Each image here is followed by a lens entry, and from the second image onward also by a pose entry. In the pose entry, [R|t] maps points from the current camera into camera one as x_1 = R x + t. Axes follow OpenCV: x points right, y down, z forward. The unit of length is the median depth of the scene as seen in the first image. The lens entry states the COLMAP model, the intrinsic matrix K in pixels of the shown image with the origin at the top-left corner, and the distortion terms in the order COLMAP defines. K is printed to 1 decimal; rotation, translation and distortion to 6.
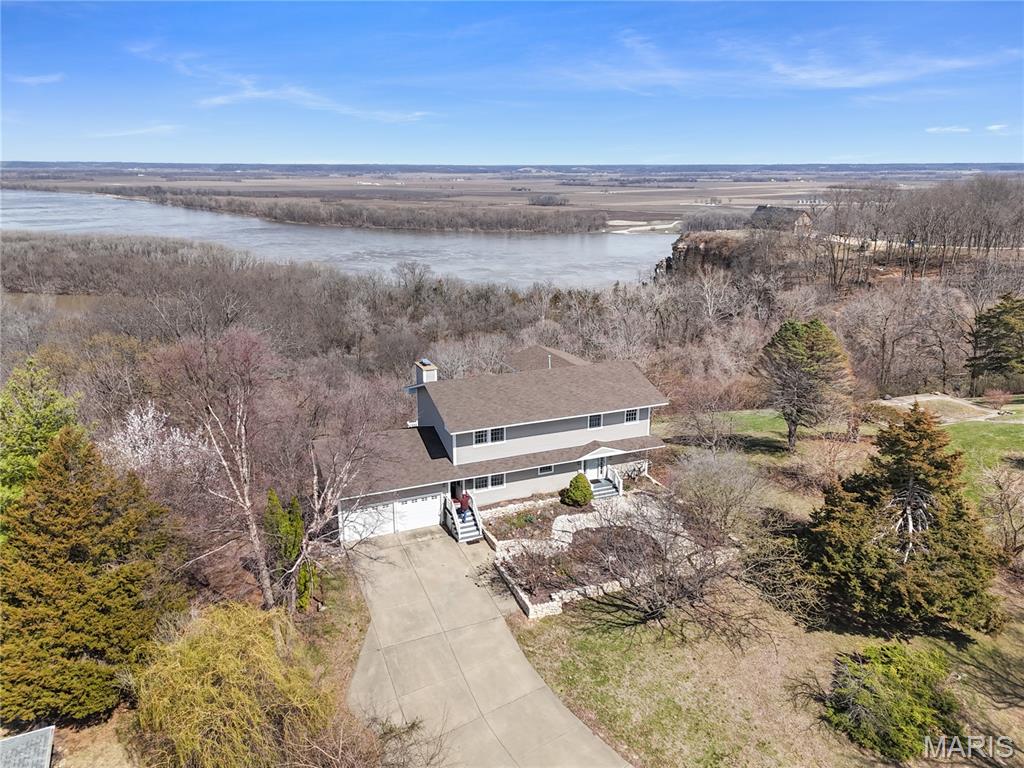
lens RADIAL K [[747.8, 0, 512.9], [0, 747.8, 378.9], [0, 0, 1]] dist [0.073622, -0.064077]
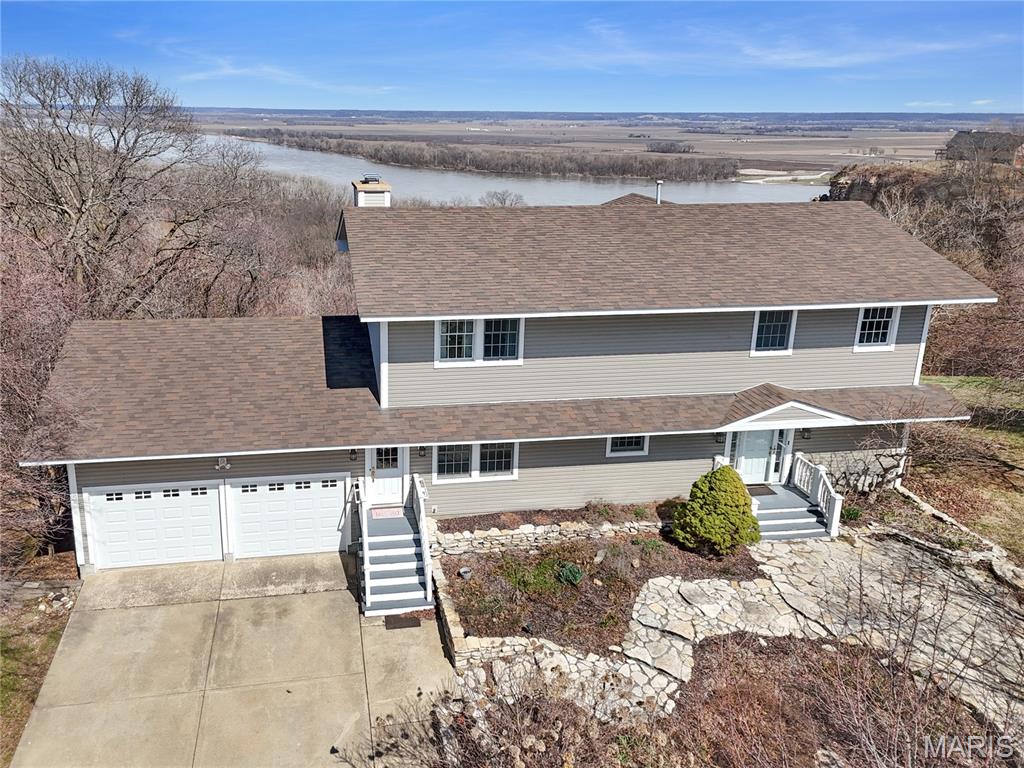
lens RADIAL K [[780.8, 0, 423.2], [0, 780.8, 331.0], [0, 0, 1]] dist [0.040355, -0.009776]
pose [[0.968487, 0.075657, -0.237296, 0.031590], [-0.076705, 0.997042, 0.004827, 0.065148], [0.236959, 0.013527, 0.971425, 0.550675]]
